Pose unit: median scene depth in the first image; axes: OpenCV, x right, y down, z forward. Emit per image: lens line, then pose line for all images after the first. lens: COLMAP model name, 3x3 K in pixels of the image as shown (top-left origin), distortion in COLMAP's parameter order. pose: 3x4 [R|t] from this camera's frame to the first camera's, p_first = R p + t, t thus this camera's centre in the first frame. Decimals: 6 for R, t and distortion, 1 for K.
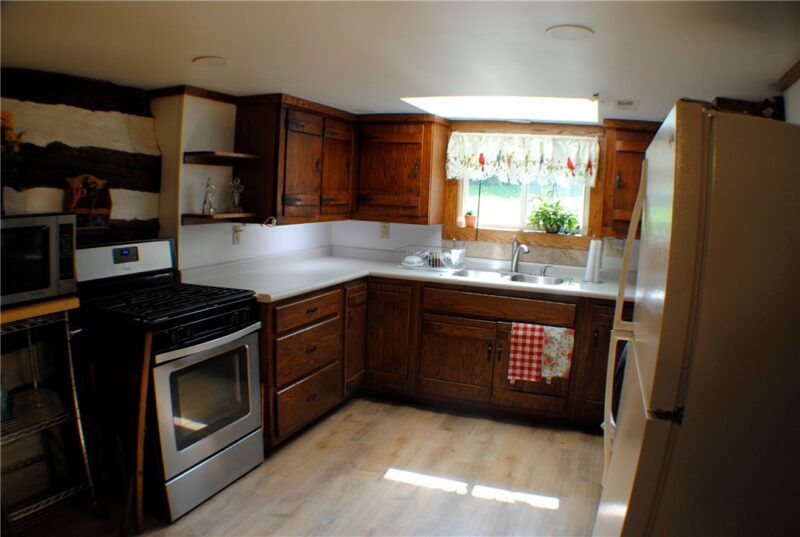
lens RADIAL K [[570.7, 0, 409.7], [0, 570.7, 278.0], [0, 0, 1]] dist [-0.317035, 0.081475]
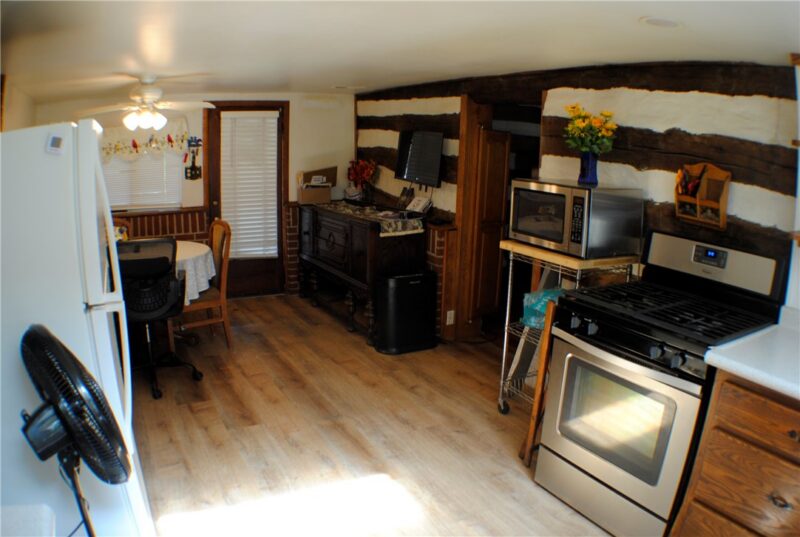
lens RADIAL K [[570.7, 0, 409.7], [0, 570.7, 278.0], [0, 0, 1]] dist [-0.317035, 0.081475]
pose [[-0.650718, 0.116545, -0.750322, 0.316267], [-0.157023, 0.946138, 0.283139, -0.127588], [0.742906, 0.302061, -0.597369, 0.836771]]
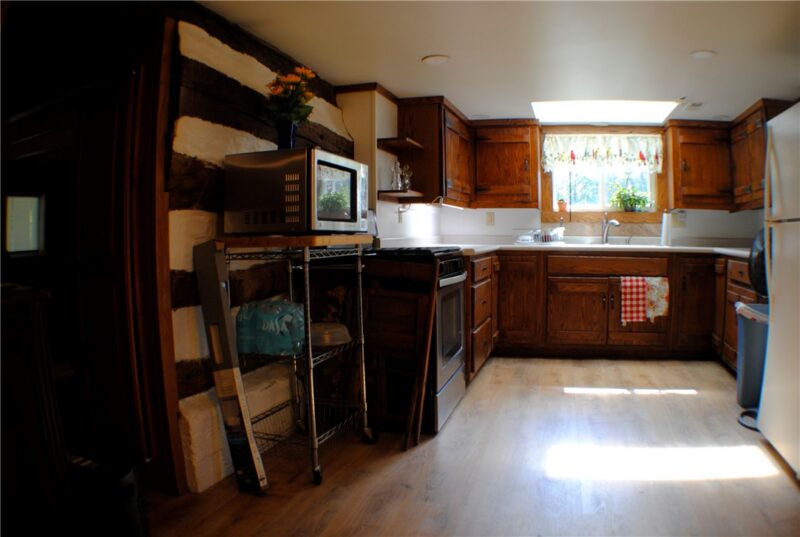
lens RADIAL K [[570.7, 0, 409.7], [0, 570.7, 278.0], [0, 0, 1]] dist [-0.317035, 0.081475]
pose [[0.995992, -0.057683, 0.068354, -0.376771], [0.062007, 0.996090, -0.062924, 0.129841], [-0.064457, 0.066910, 0.995675, -0.191405]]
